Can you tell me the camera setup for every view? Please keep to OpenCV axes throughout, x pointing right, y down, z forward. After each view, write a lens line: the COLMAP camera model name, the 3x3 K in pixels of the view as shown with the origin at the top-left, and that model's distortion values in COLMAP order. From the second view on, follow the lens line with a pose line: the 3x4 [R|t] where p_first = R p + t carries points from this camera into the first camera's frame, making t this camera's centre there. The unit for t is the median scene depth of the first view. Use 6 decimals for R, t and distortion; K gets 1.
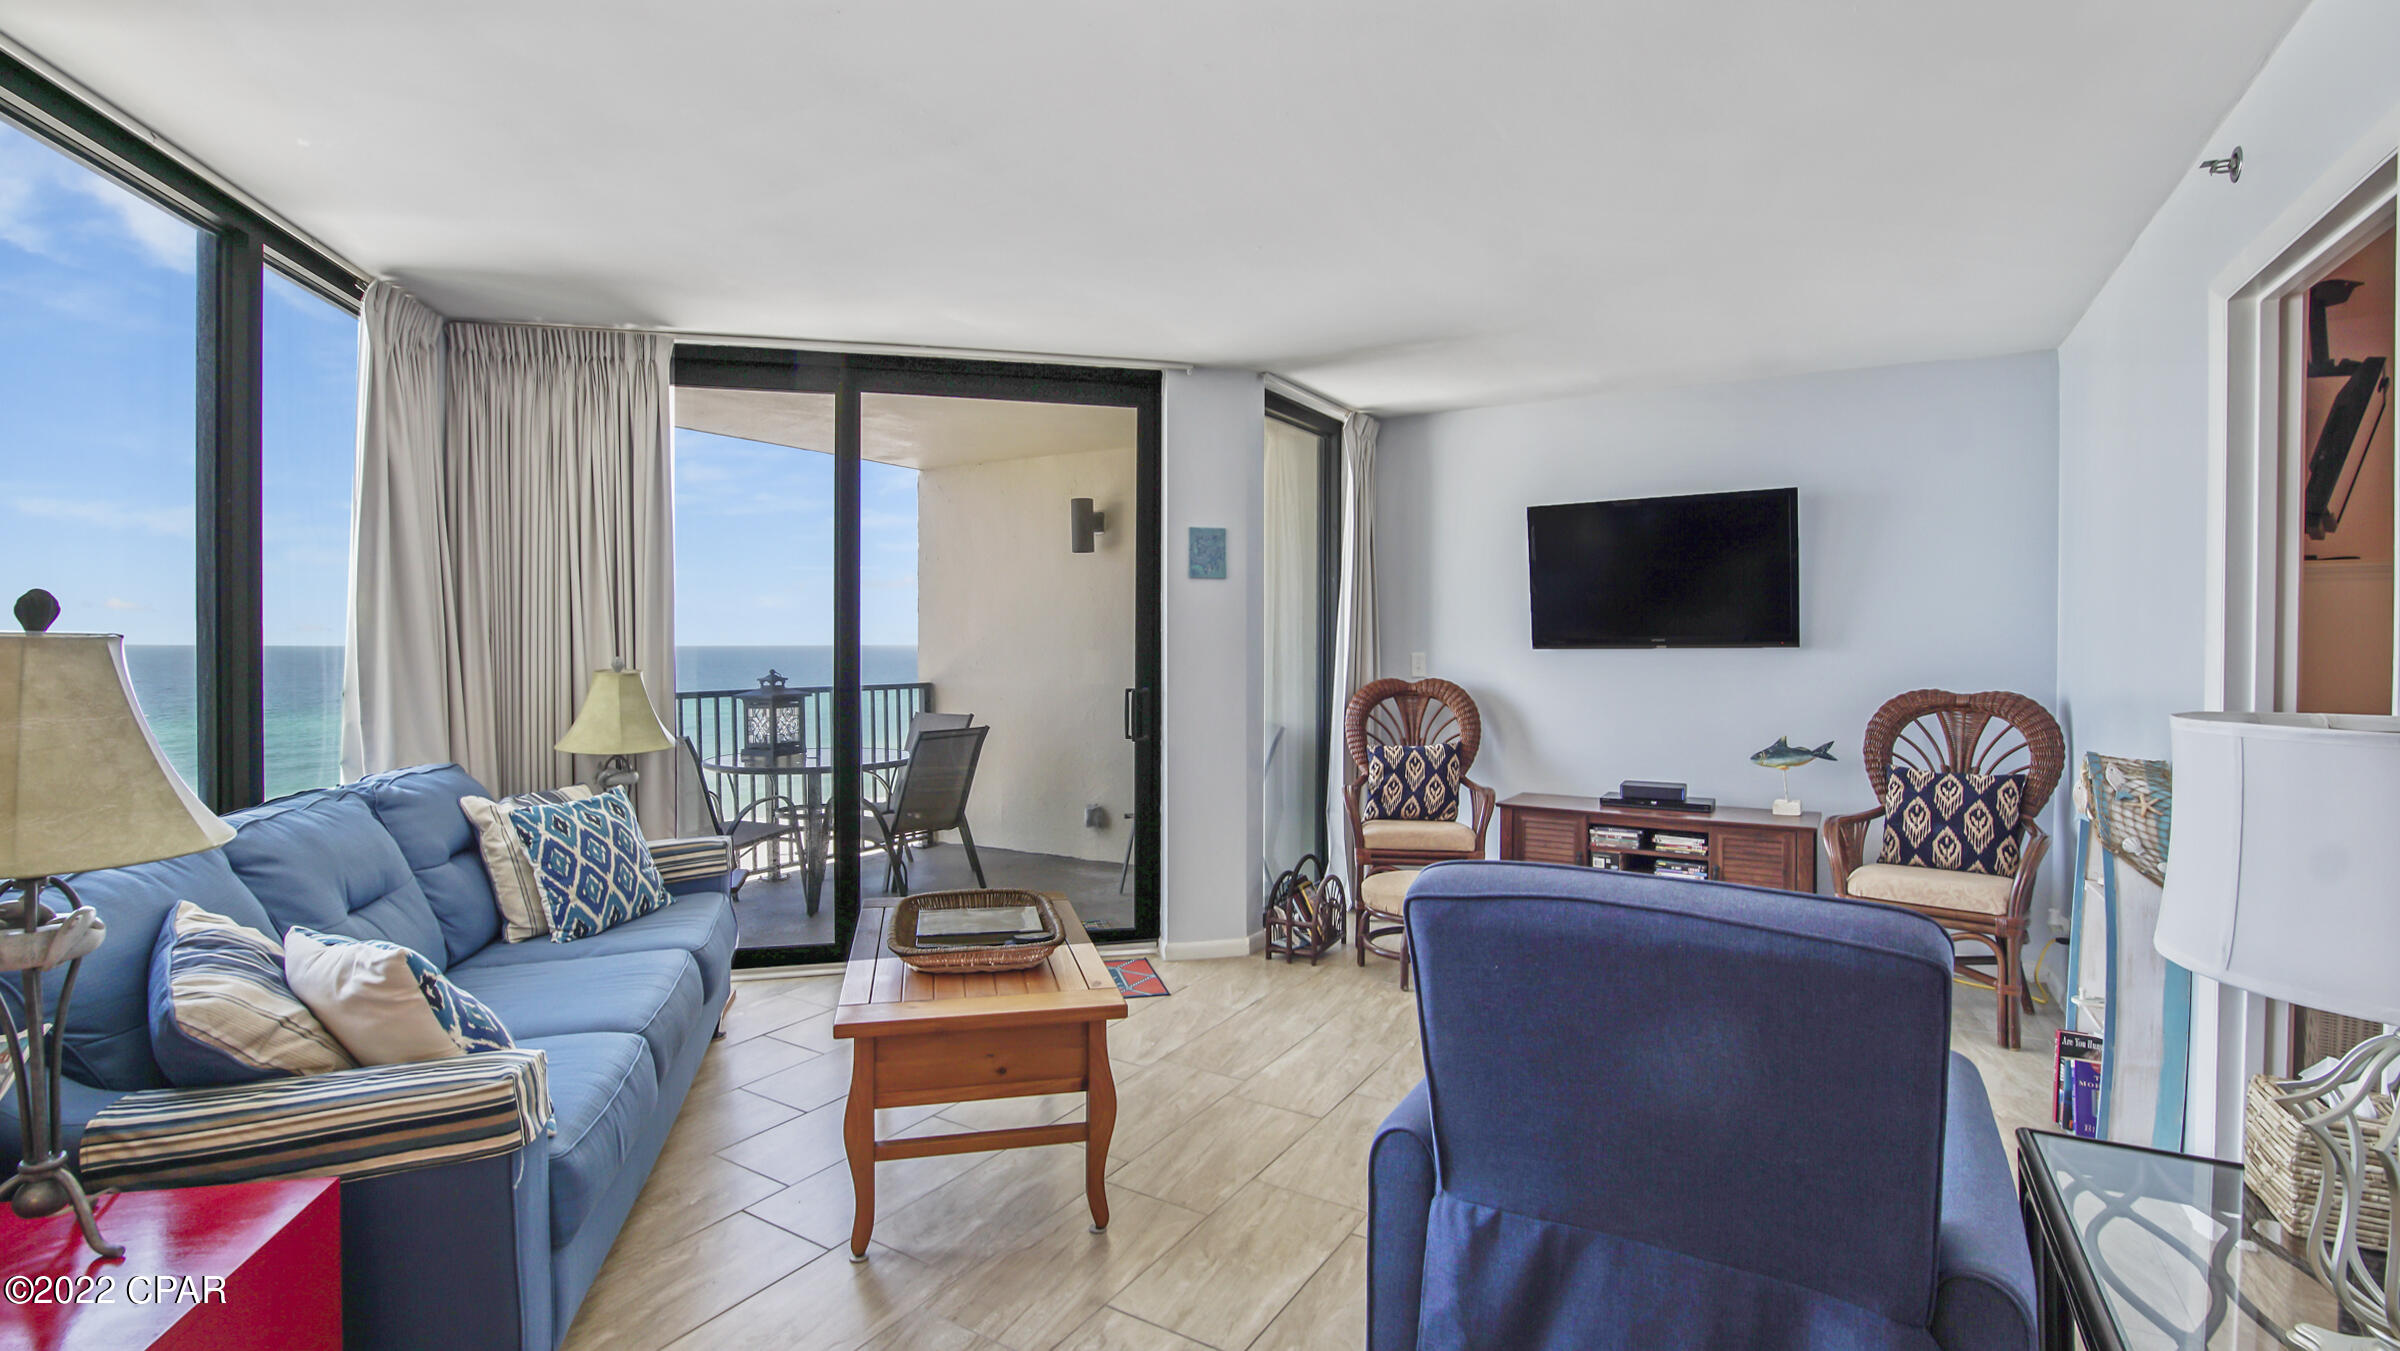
lens RADIAL K [[1087.7, 0, 1193.3], [0, 1087.7, 656.2], [0, 0, 1]] dist [-0.031186, 0.000311]
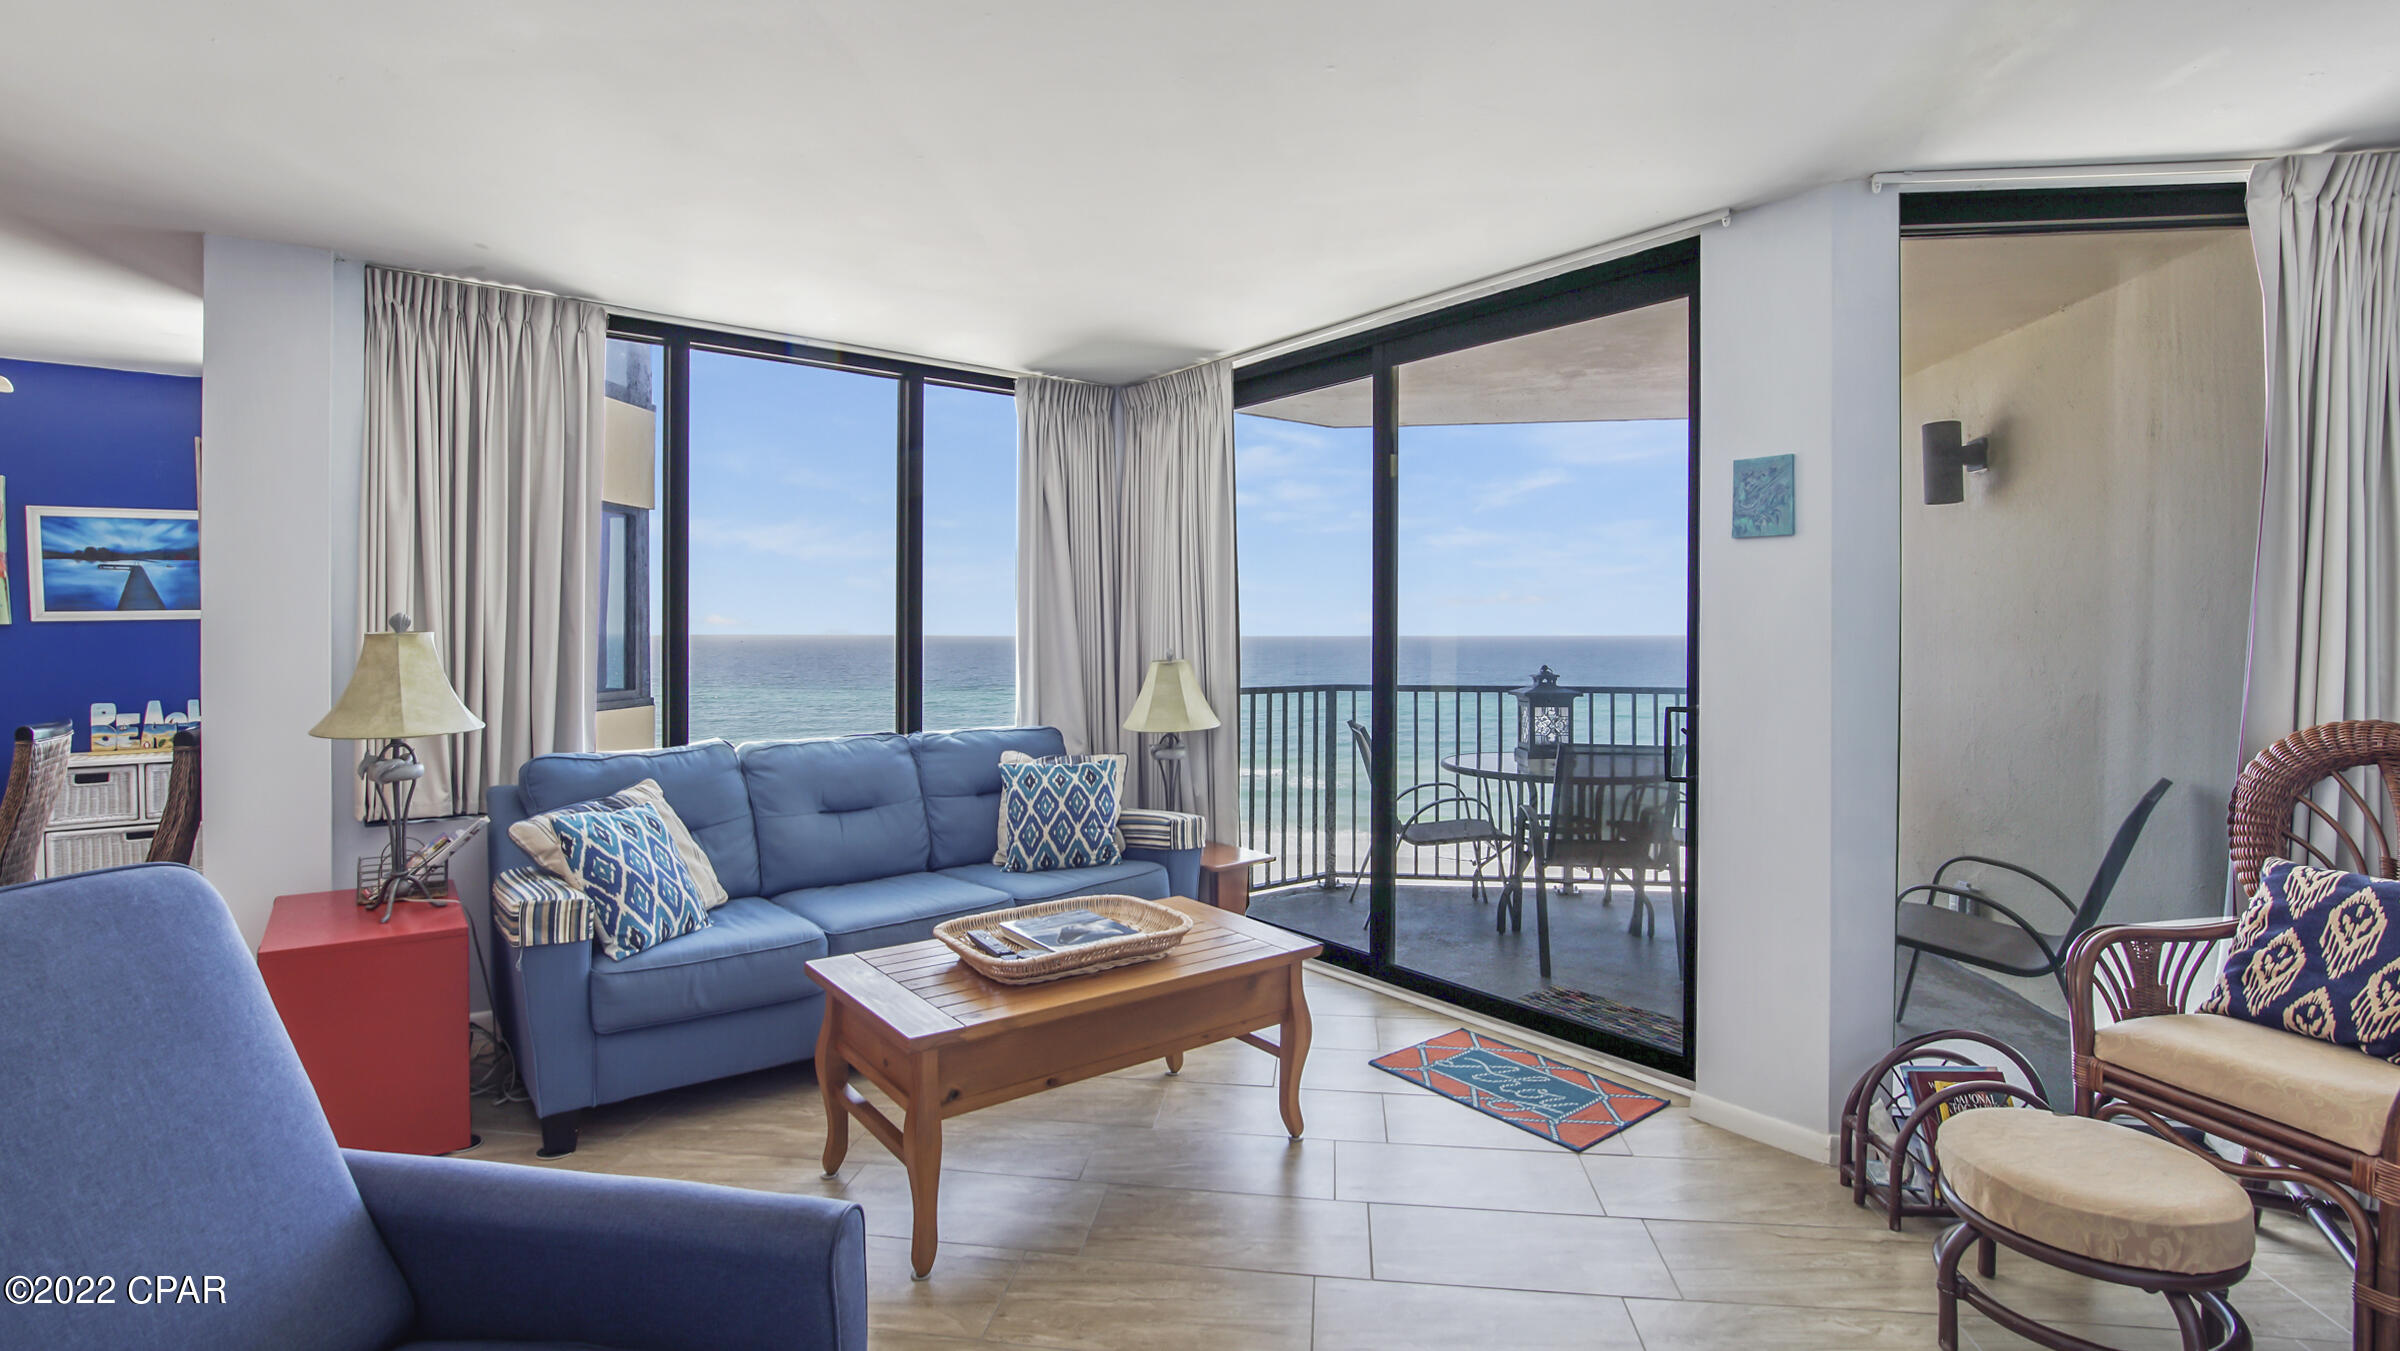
lens RADIAL K [[1097.8, 0, 1172.8], [0, 1097.8, 638.7], [0, 0, 1]] dist [-0.043653, 0.014085]
pose [[0.397973, 0.004500, -0.917386, 0.450427], [-0.013697, 0.999906, -0.001037, -0.007405], [0.917295, 0.012979, 0.397997, 0.433814]]
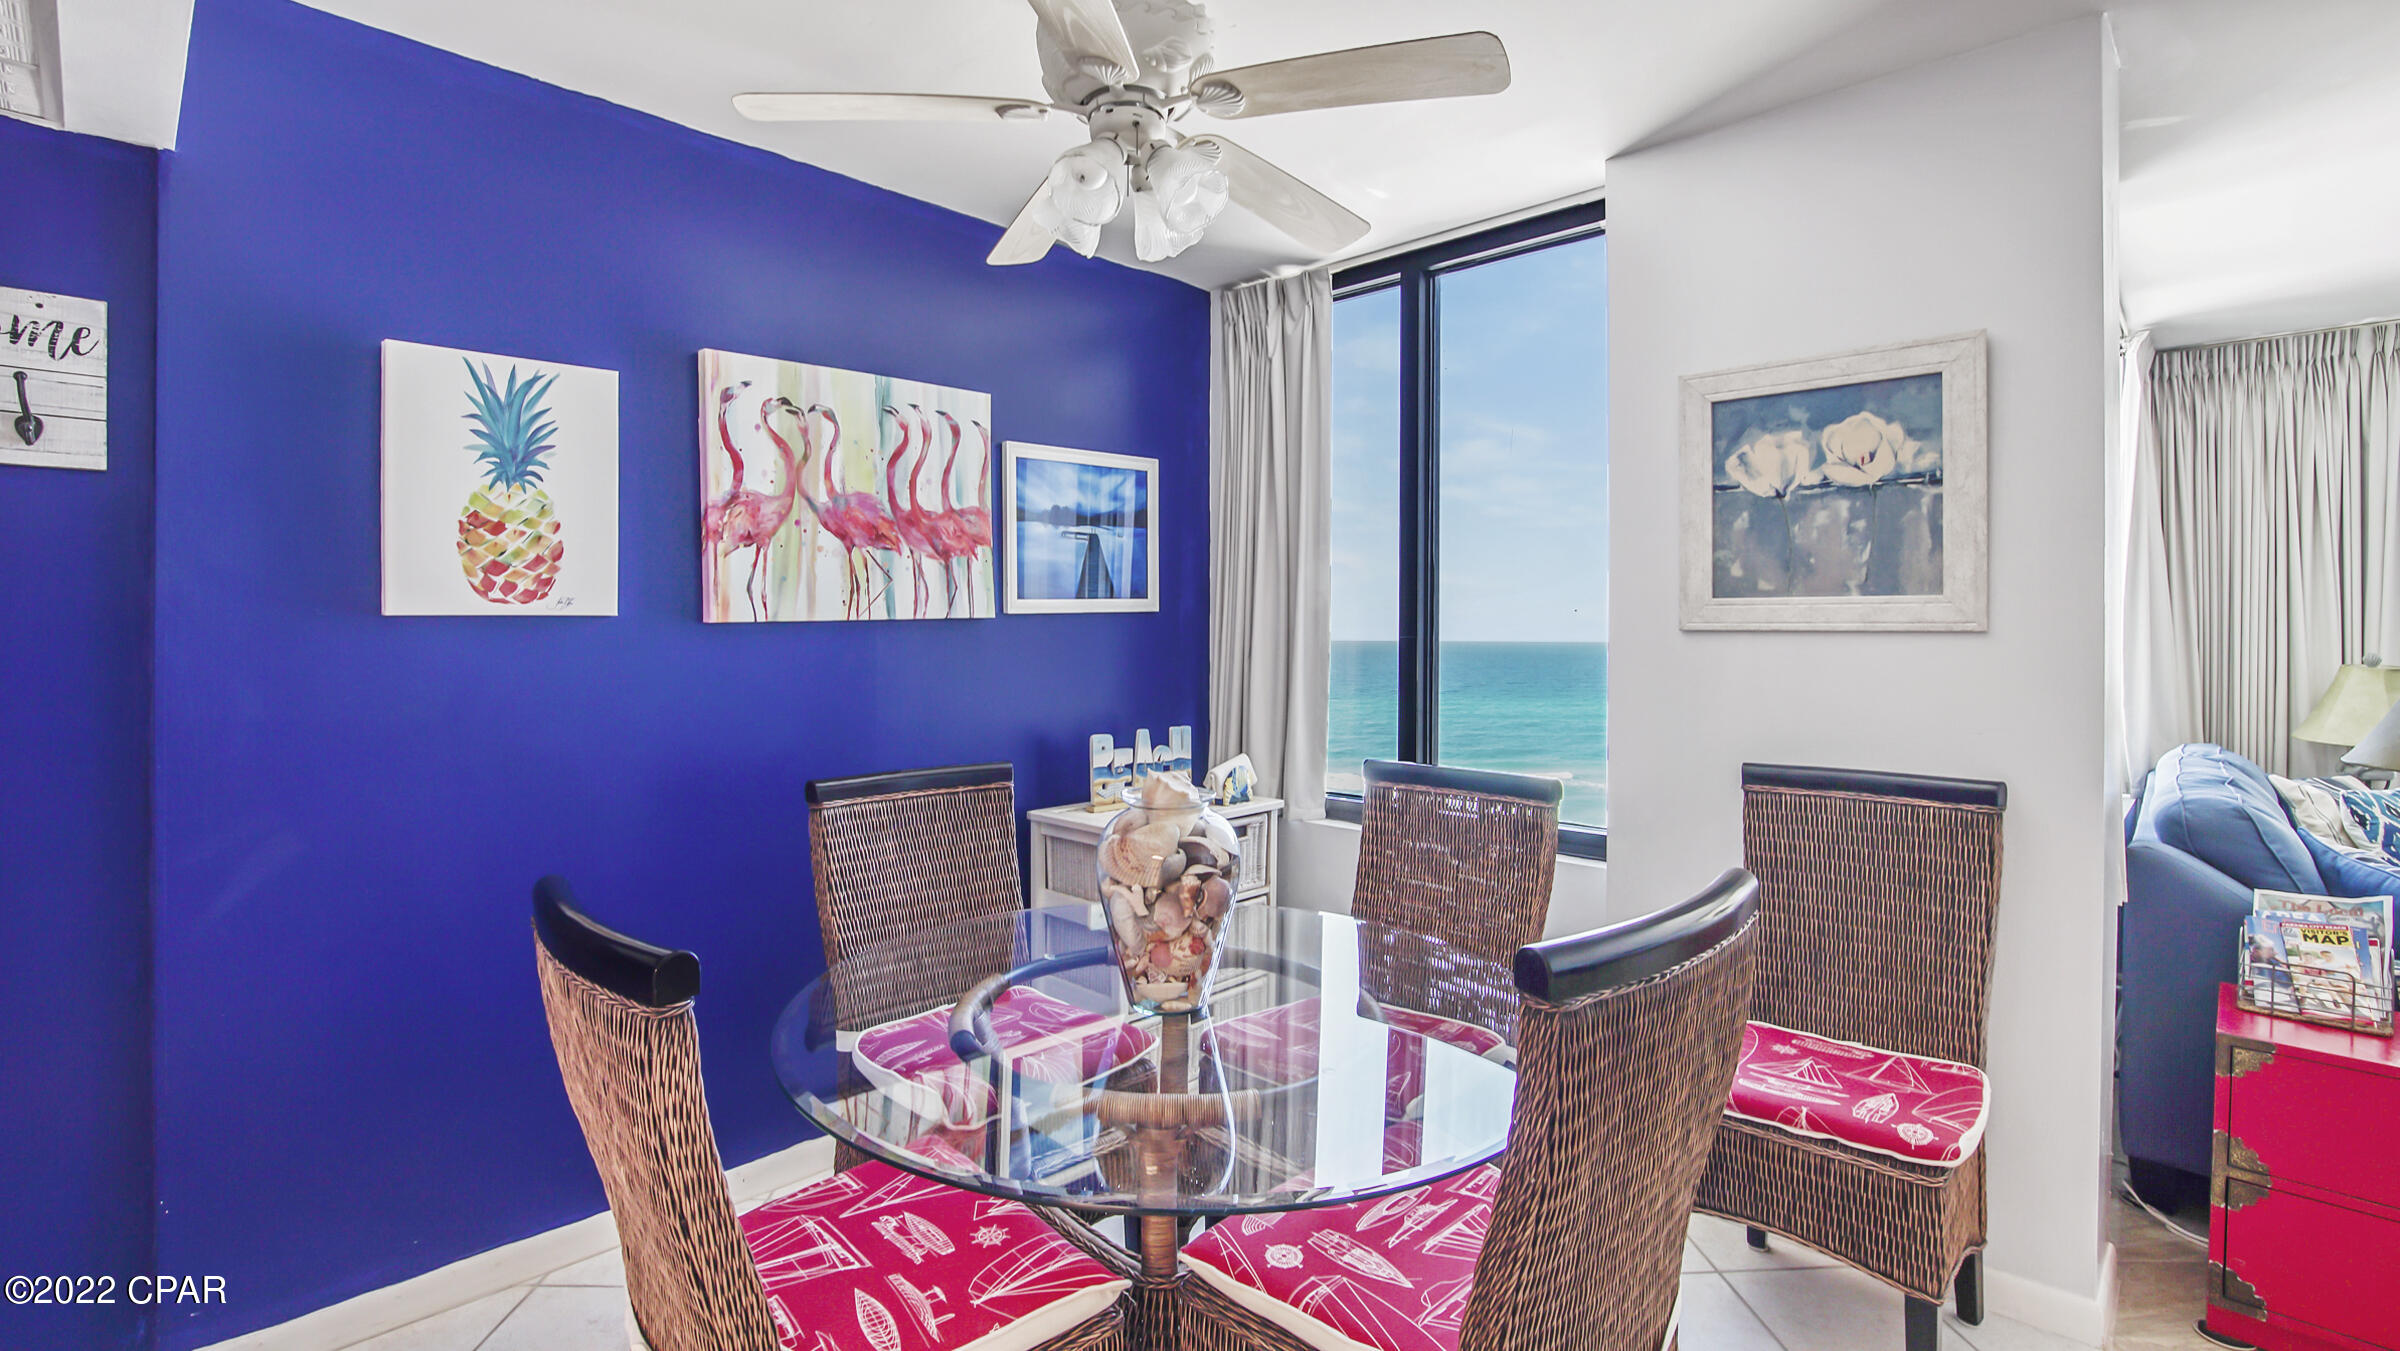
lens RADIAL K [[1097.8, 0, 1172.8], [0, 1097.8, 638.7], [0, 0, 1]] dist [-0.043653, 0.014085]
pose [[0.519617, 0.002977, -0.854394, -0.220928], [-0.014022, 0.999889, -0.005043, 0.007061], [0.854284, 0.014601, 0.519601, -0.383615]]
